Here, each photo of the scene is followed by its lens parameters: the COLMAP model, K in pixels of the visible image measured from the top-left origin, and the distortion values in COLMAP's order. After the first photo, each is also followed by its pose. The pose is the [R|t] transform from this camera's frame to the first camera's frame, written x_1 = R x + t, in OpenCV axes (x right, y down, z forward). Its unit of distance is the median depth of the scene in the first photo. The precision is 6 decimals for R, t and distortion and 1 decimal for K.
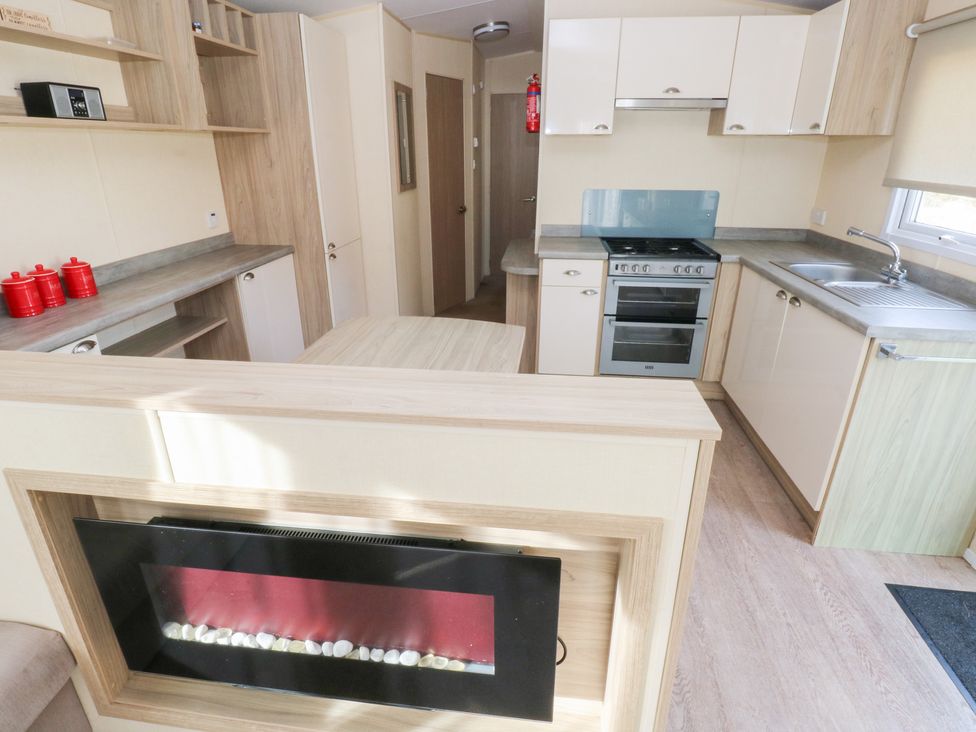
lens RADIAL K [[526.7, 0, 479.8], [0, 526.7, 359.4], [0, 0, 1]] dist [0.001597, -0.014902]
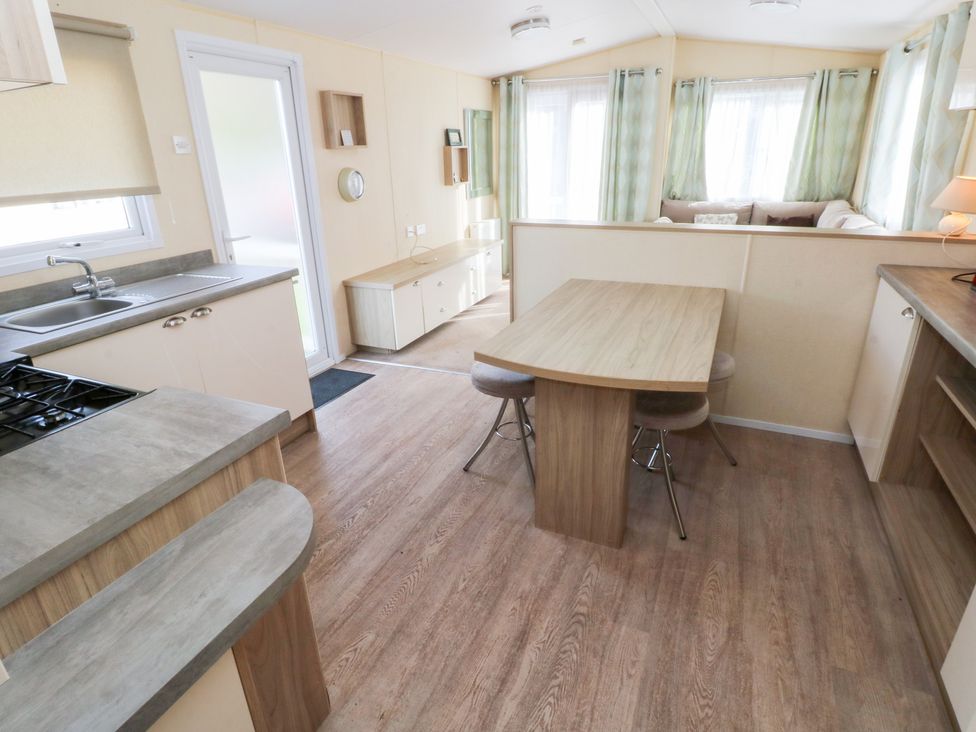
lens RADIAL K [[538.5, 0, 485.3], [0, 538.5, 360.3], [0, 0, 1]] dist [0.001681, -0.013239]
pose [[-0.955928, -0.080581, 0.282327, -0.146619], [0.134769, 0.733880, 0.665776, -0.513954], [-0.260843, 0.674483, -0.690676, 1.306840]]
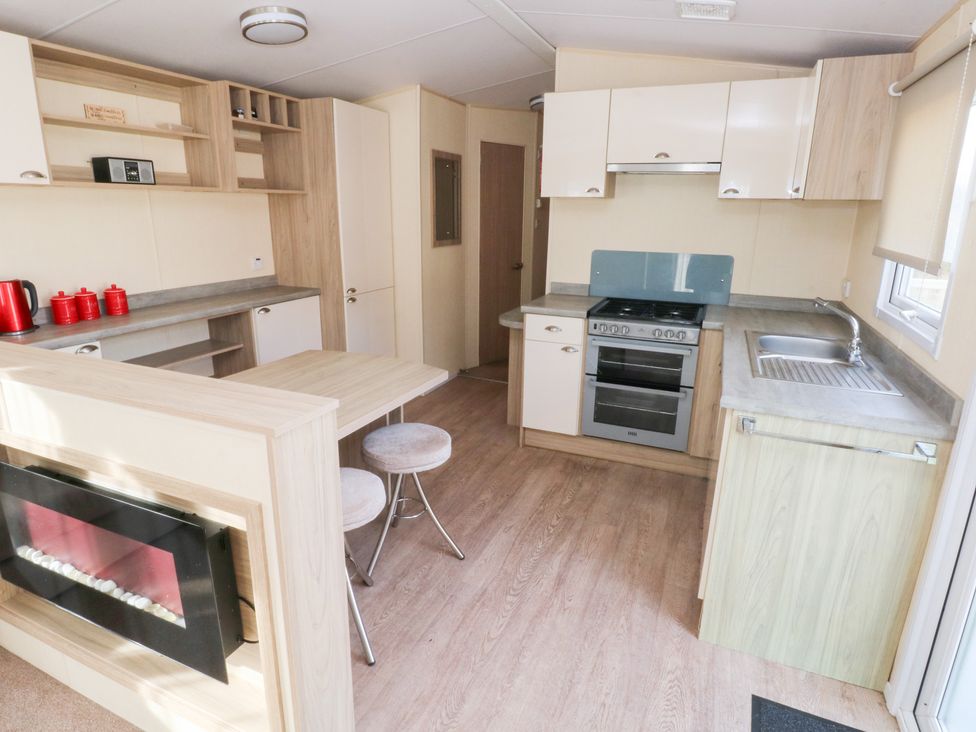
lens RADIAL K [[549.6, 0, 481.9], [0, 549.6, 360.4], [0, 0, 1]] dist [0.000296, -0.014046]
pose [[0.958872, 0.087586, -0.269986, 0.364080], [-0.116945, 0.988621, -0.094620, 0.011537], [0.258626, 0.122301, 0.958204, -0.039409]]
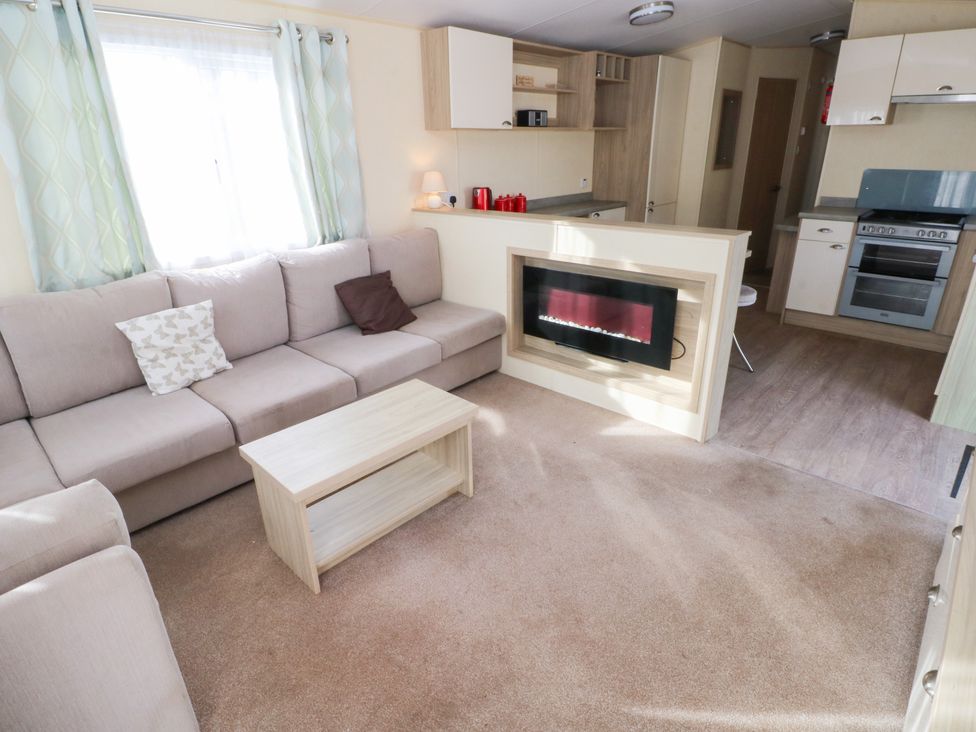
lens RADIAL K [[538.5, 0, 485.3], [0, 538.5, 360.3], [0, 0, 1]] dist [0.001681, -0.013239]
pose [[0.811663, 0.204934, -0.546997, 0.313320], [-0.199247, 0.977407, 0.070536, 0.246233], [0.549094, 0.051736, 0.834158, -0.616727]]
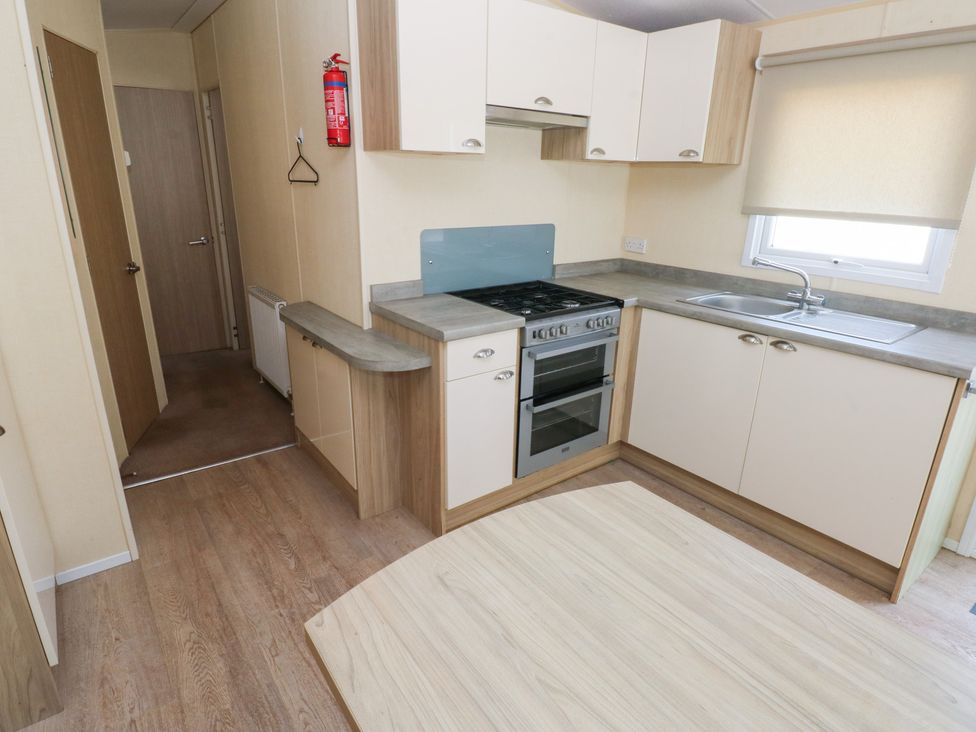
lens RADIAL K [[549.6, 0, 481.9], [0, 549.6, 360.4], [0, 0, 1]] dist [0.000296, -0.014046]
pose [[0.721343, -0.208872, 0.660331, -0.320071], [0.241486, 0.969458, 0.042854, -0.204230], [-0.649114, 0.128549, 0.749751, 0.518486]]
